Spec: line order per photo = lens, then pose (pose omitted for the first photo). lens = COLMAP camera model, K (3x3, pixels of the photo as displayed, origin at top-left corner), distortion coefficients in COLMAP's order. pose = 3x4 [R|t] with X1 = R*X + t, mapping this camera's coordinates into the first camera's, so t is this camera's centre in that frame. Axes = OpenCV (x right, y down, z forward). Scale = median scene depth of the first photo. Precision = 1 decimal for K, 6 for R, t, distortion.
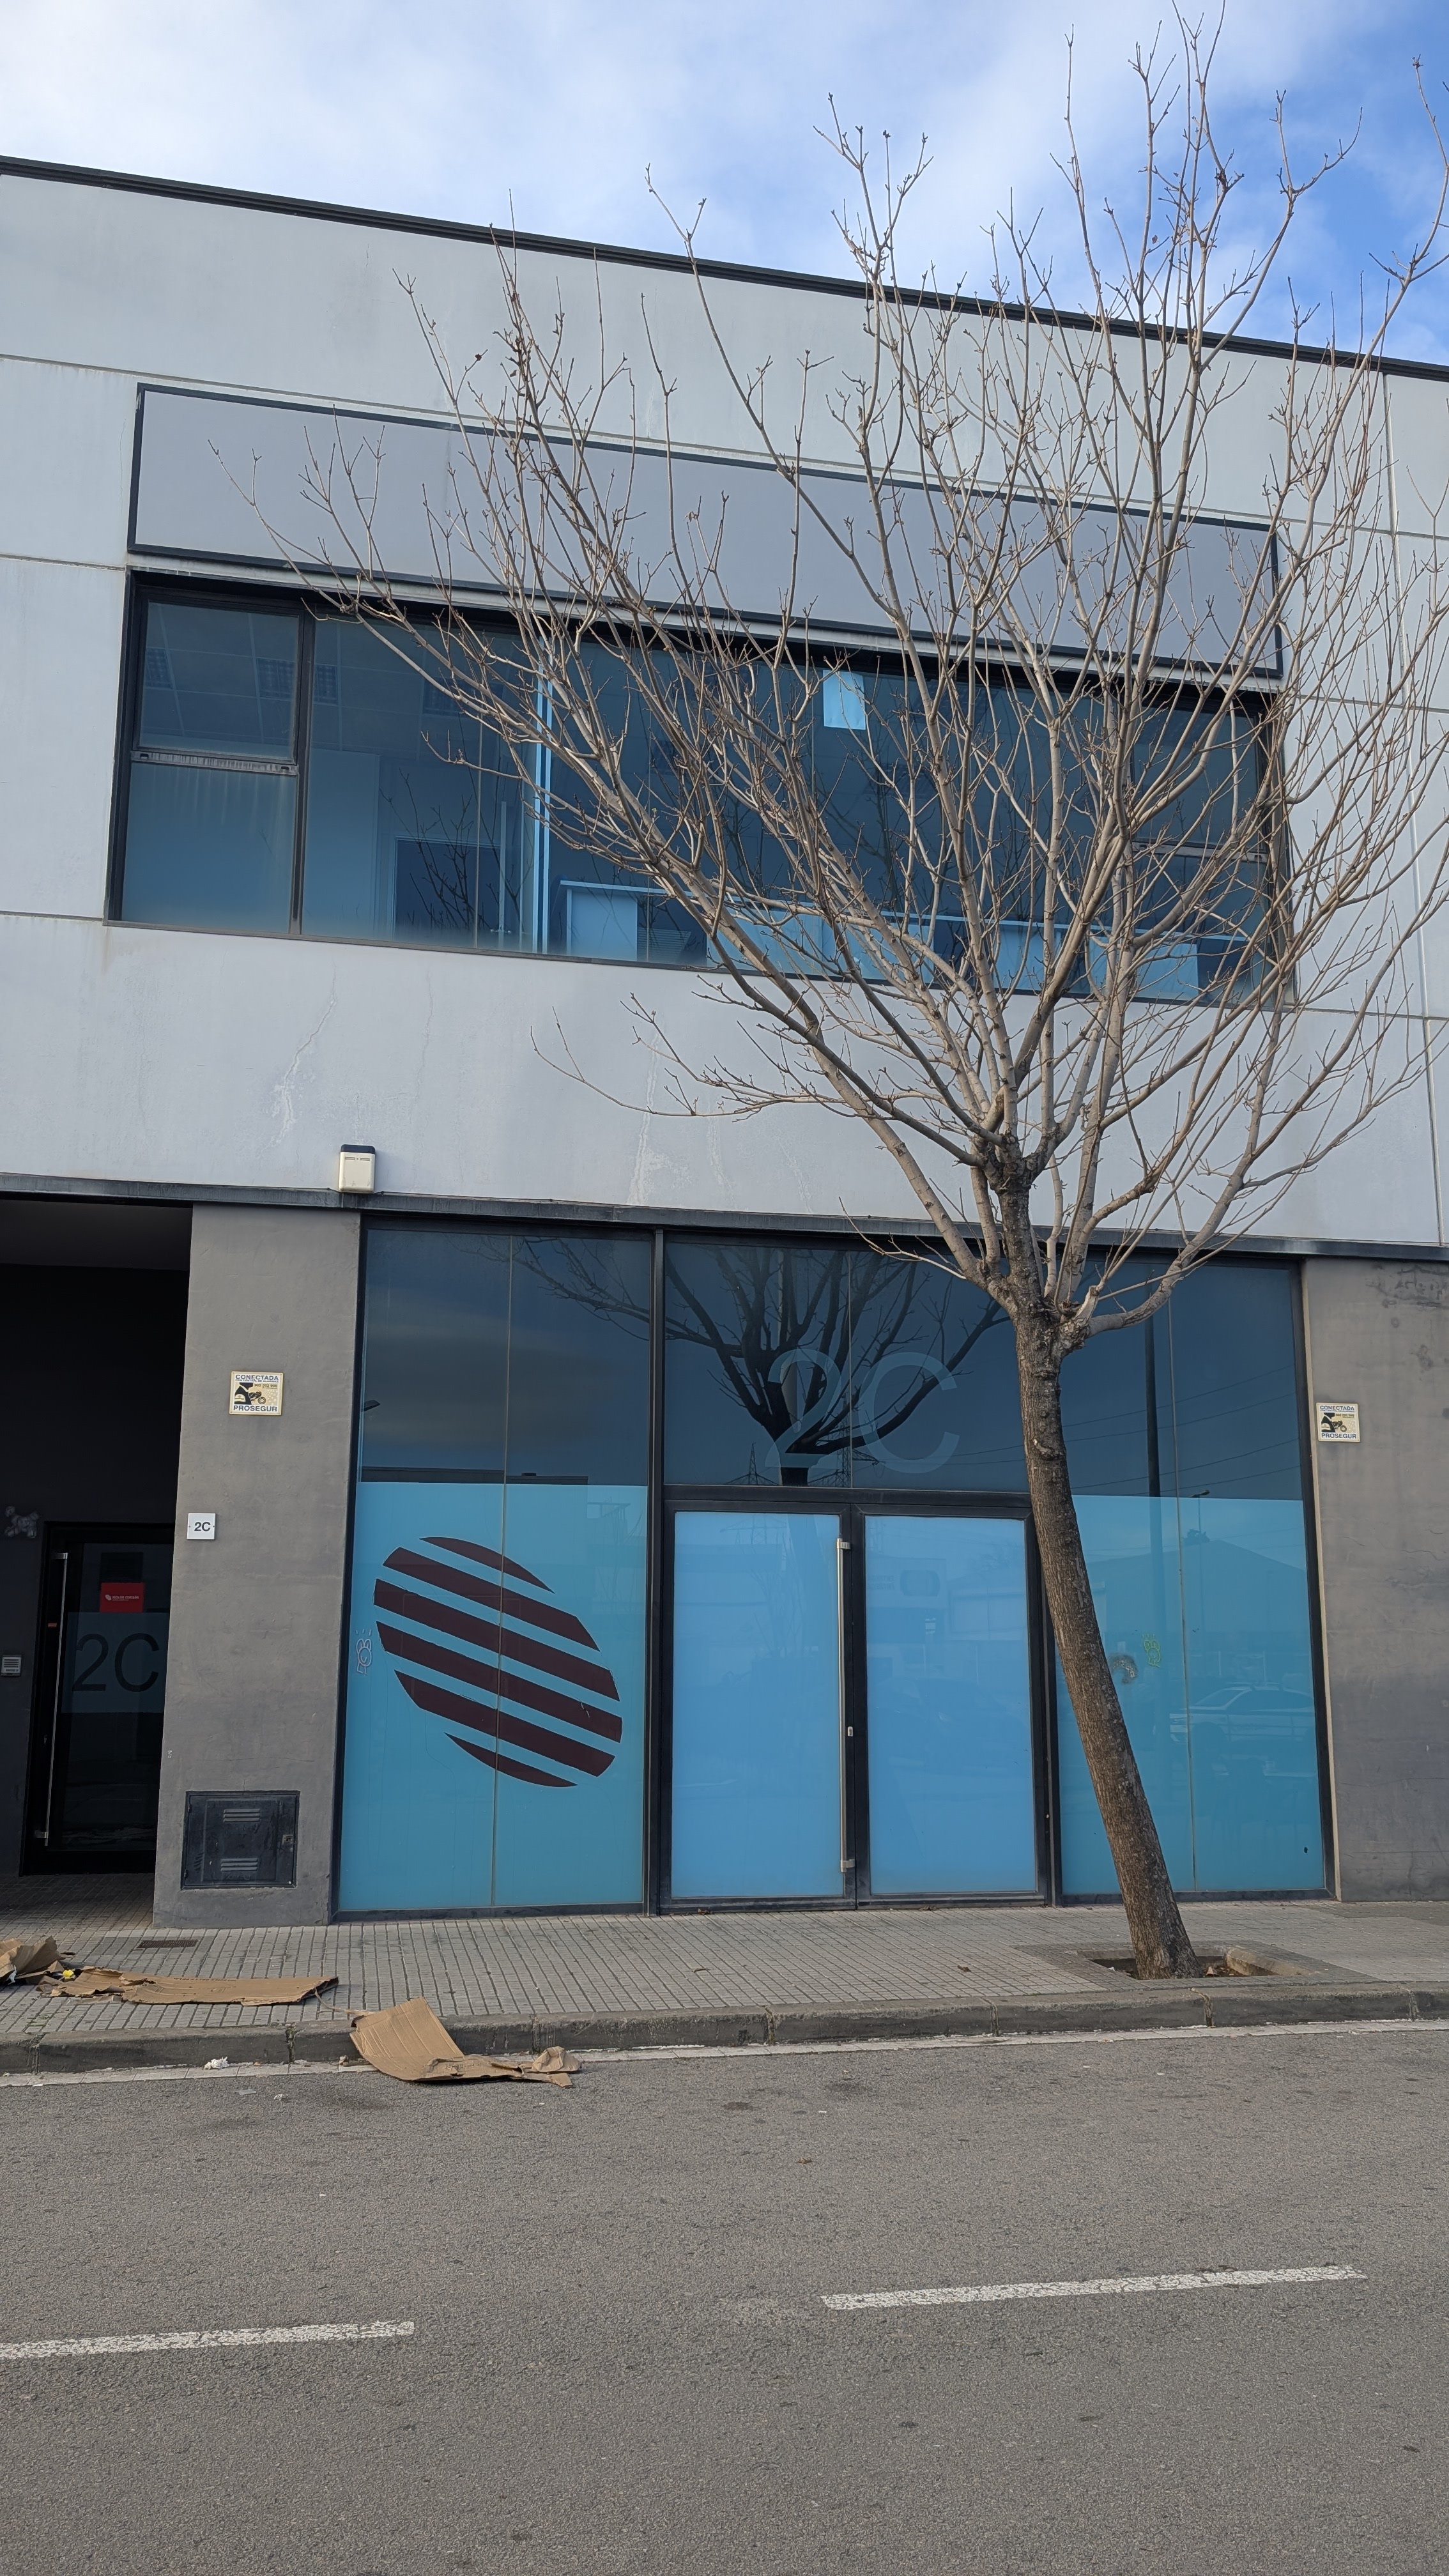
lens RADIAL K [[1830.5, 0, 710.1], [0, 1830.5, 1309.3], [0, 0, 1]] dist [0.055334, -0.100220]
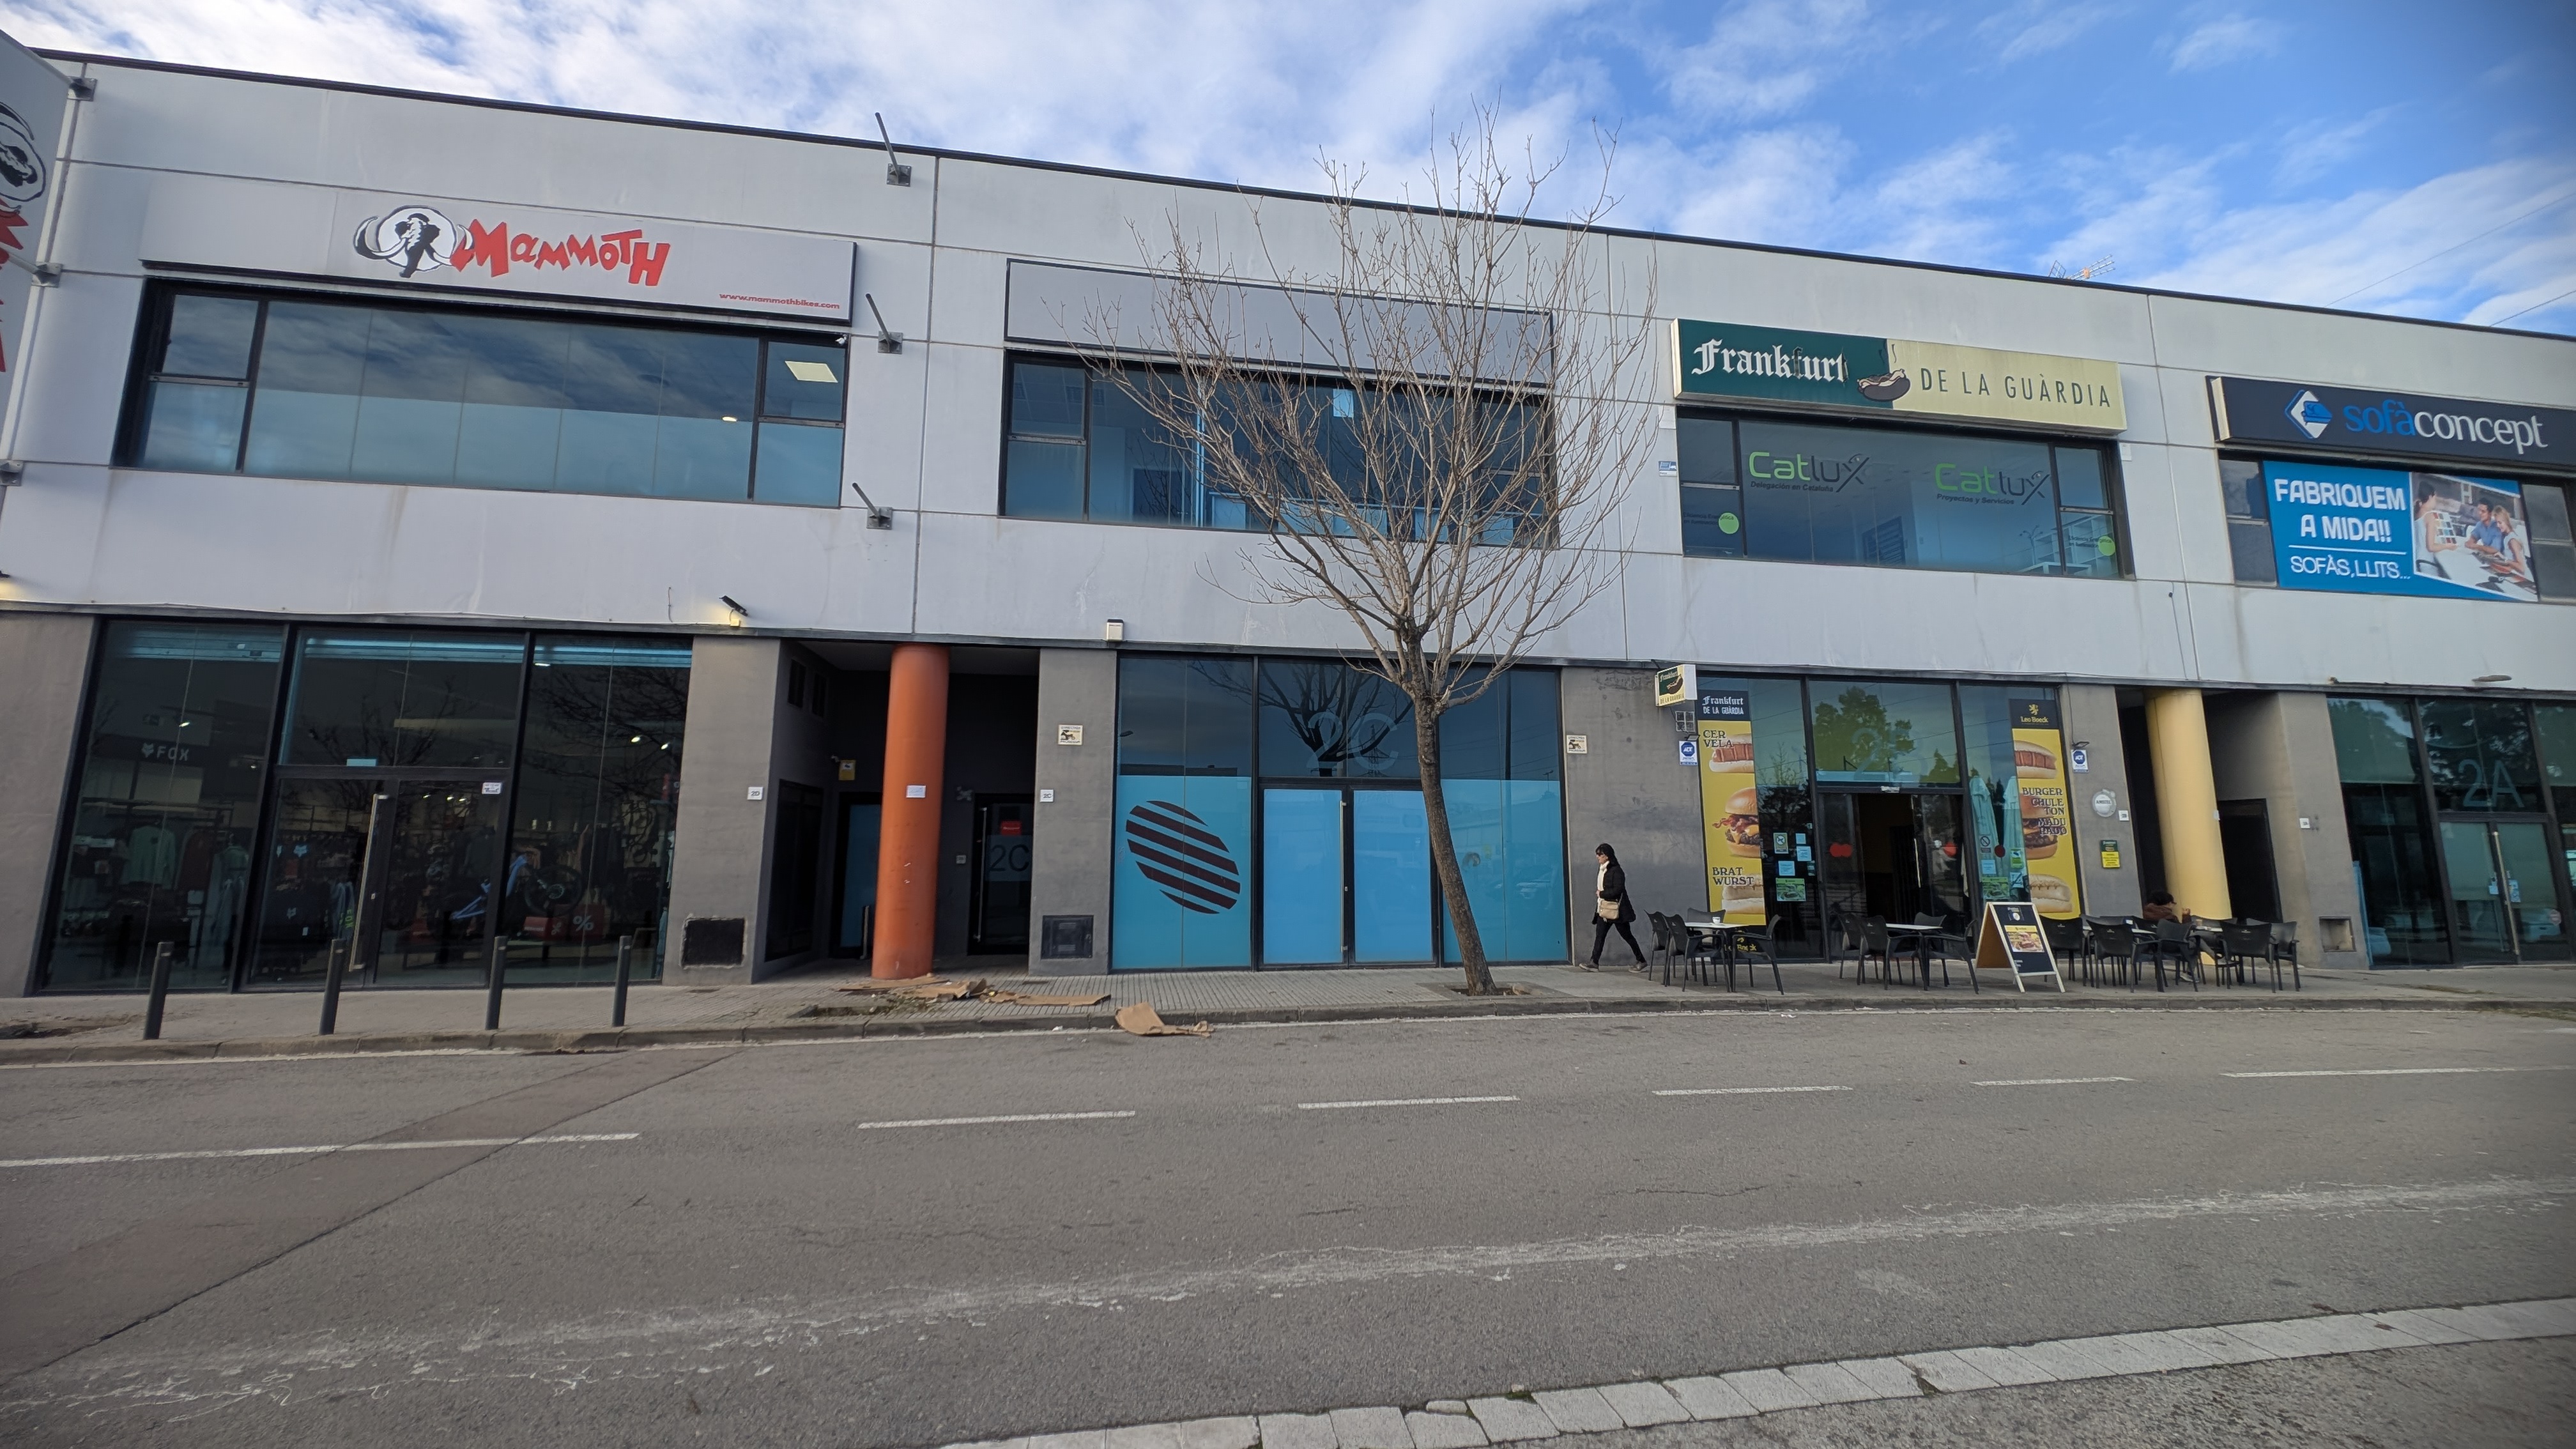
lens RADIAL K [[959.9, 0, 1285.5], [0, 959.9, 720.2], [0, 0, 1]] dist [0.009251, -0.005991]
pose [[0.999643, -0.006563, -0.025886, 0.036556], [0.007705, 0.998990, 0.044279, -0.019748], [0.025570, -0.044462, 0.998684, -0.126892]]
